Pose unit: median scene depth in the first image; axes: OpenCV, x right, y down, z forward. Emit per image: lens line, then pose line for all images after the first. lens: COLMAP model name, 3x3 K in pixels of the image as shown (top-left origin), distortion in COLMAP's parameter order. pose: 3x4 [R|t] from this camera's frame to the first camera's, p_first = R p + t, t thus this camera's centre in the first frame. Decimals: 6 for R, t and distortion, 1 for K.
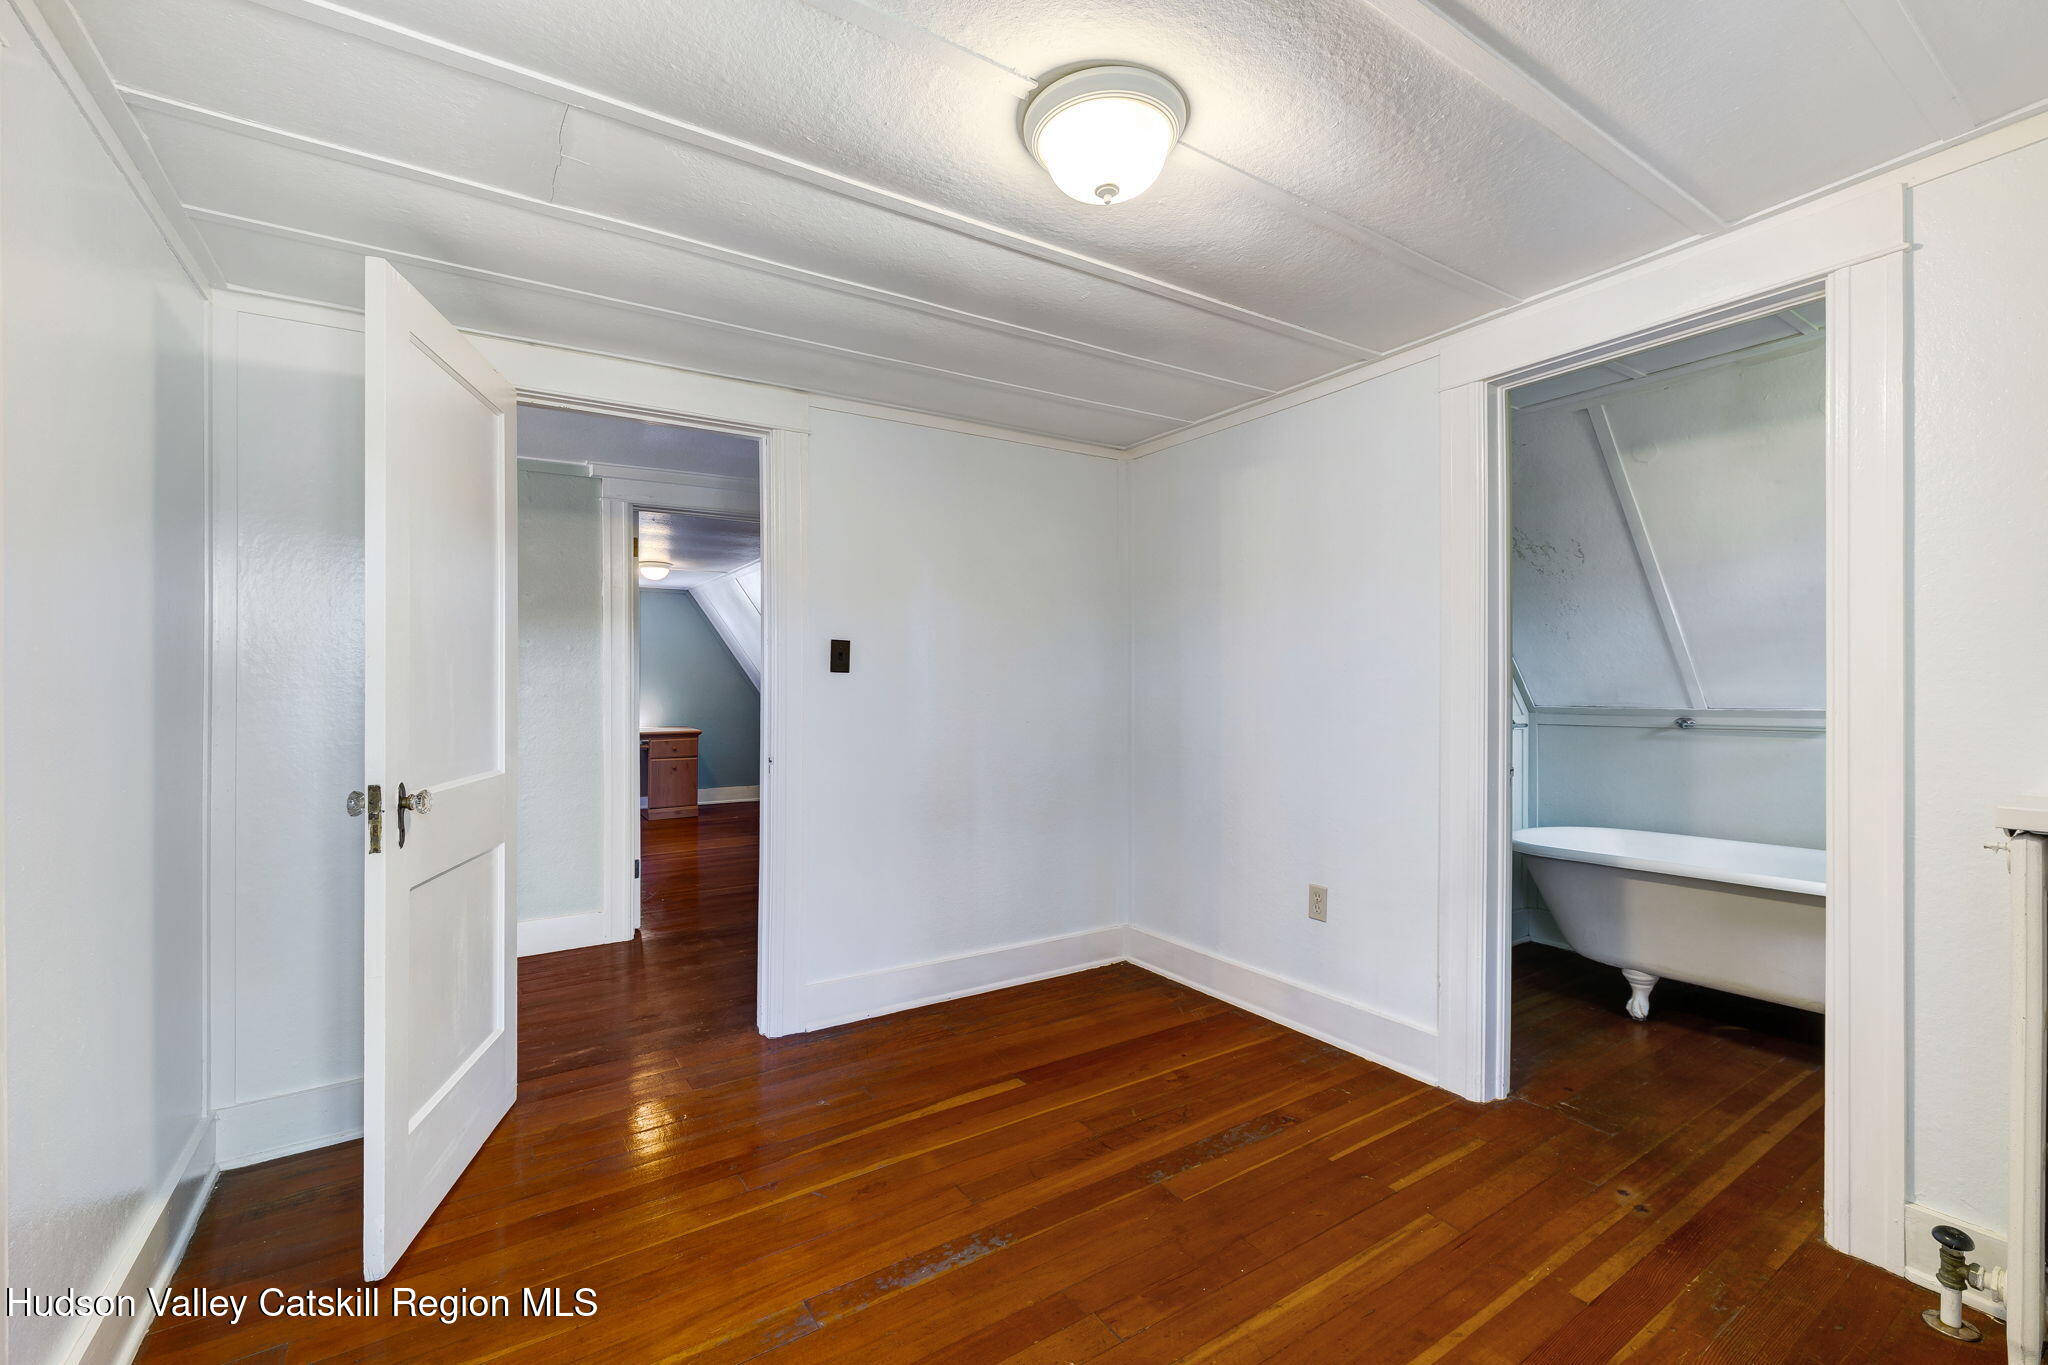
lens RADIAL K [[857.4, 0, 1019.5], [0, 857.4, 678.6], [0, 0, 1]] dist [-0.000426, 0.000068]
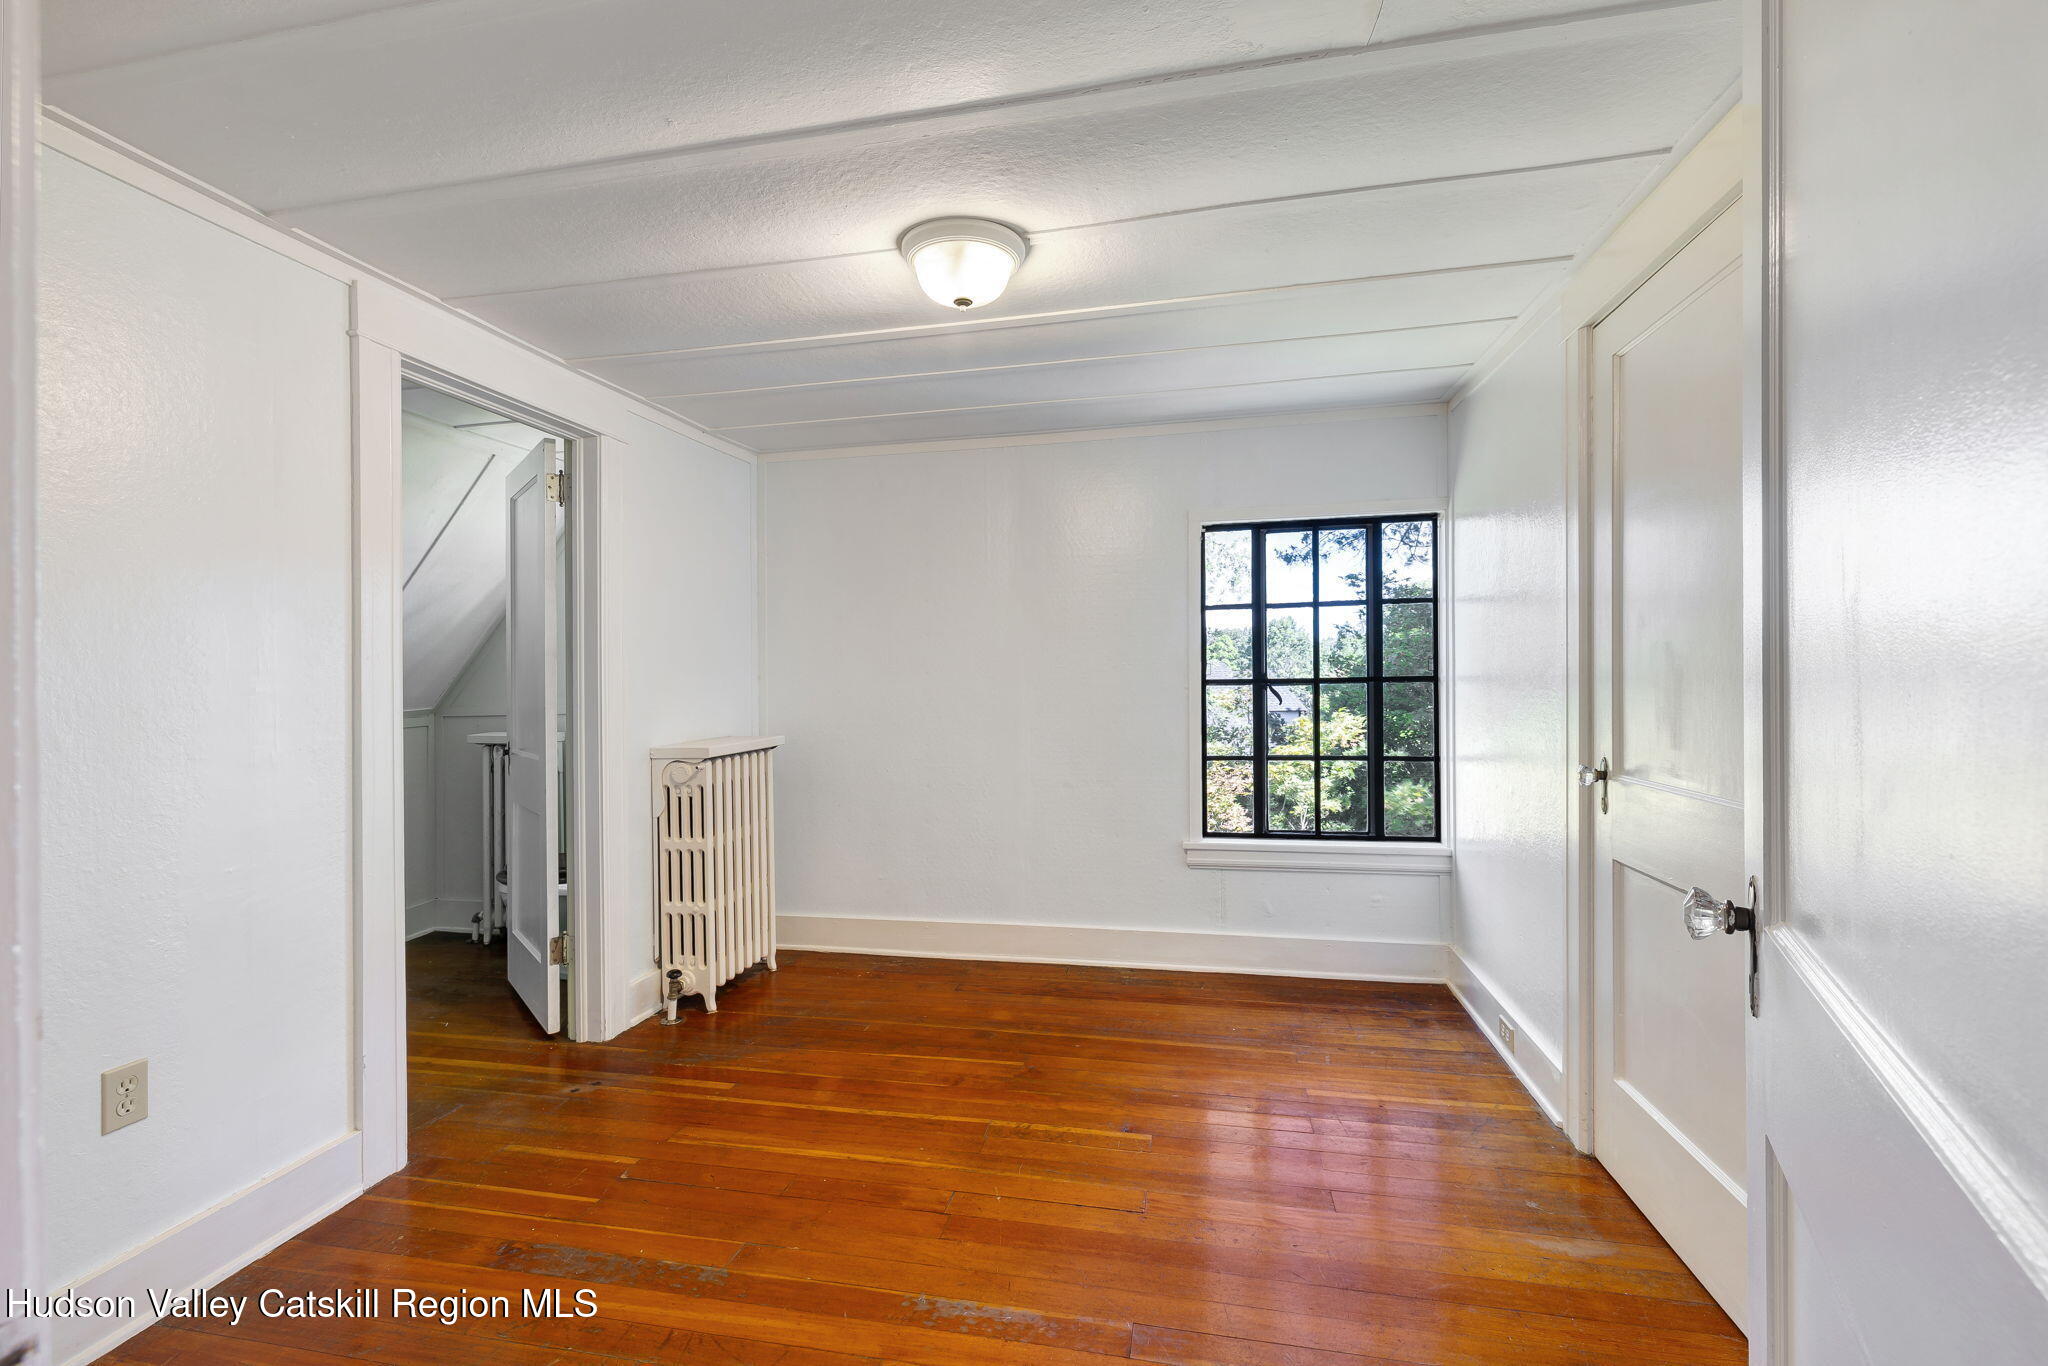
lens RADIAL K [[857.4, 0, 1022.8], [0, 857.4, 687.1], [0, 0, 1]] dist [-0.000426, 0.000068]
pose [[-0.707585, 0.013392, 0.706502, -0.750068], [0.017739, 0.999842, -0.001186, 0.010055], [-0.706406, 0.011694, -0.707710, 1.561746]]
